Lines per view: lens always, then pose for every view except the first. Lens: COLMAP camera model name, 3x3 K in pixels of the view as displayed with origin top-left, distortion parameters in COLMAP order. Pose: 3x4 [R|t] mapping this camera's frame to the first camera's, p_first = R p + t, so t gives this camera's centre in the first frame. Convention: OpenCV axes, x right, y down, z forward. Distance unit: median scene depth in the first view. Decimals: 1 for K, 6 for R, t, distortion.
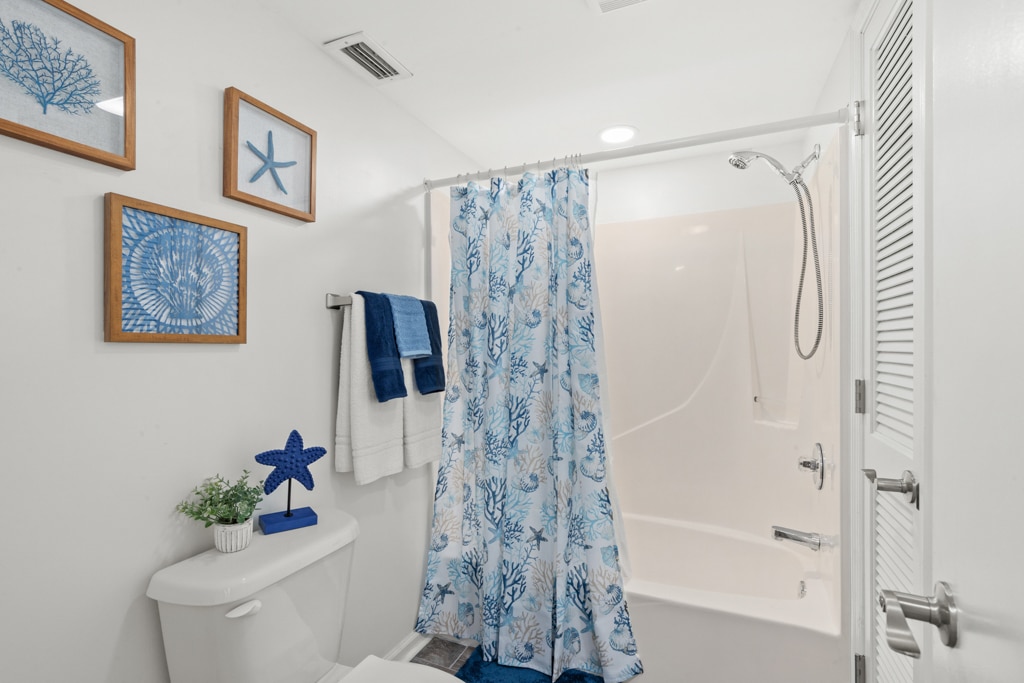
lens RADIAL K [[463.0, 0, 513.4], [0, 463.0, 345.5], [0, 0, 1]] dist [-0.005865, 0.003374]
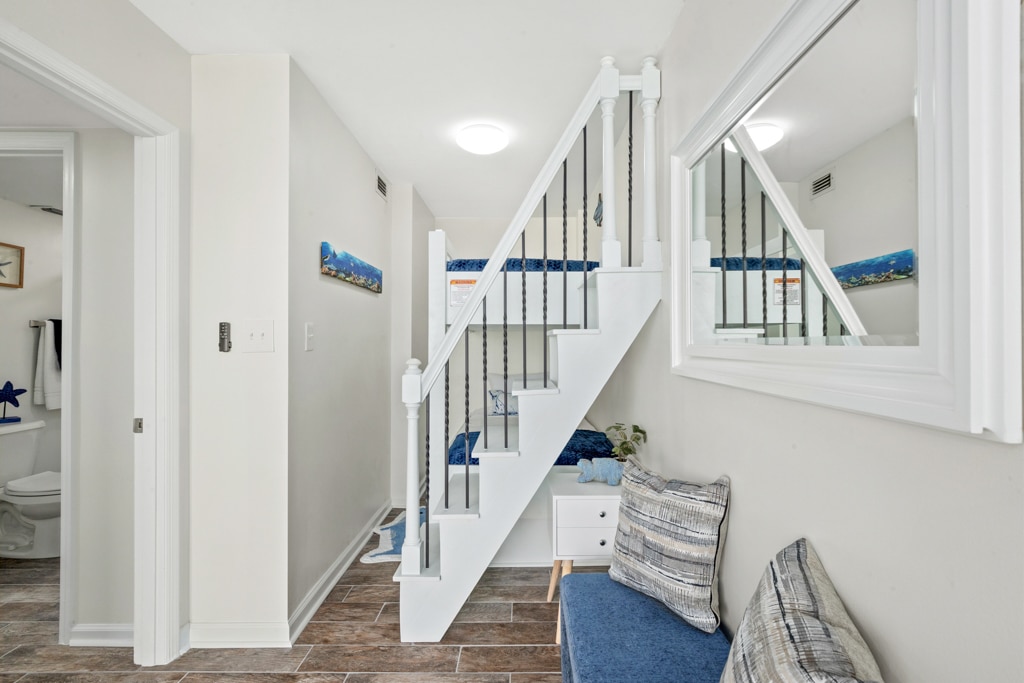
lens RADIAL K [[463.0, 0, 511.2], [0, 463.0, 335.4], [0, 0, 1]] dist [-0.005865, 0.003374]
pose [[0.929299, 0.008345, 0.369233, 0.943902], [-0.003490, 0.999898, -0.013817, -0.023623], [-0.369311, 0.011551, 0.929234, -1.945458]]
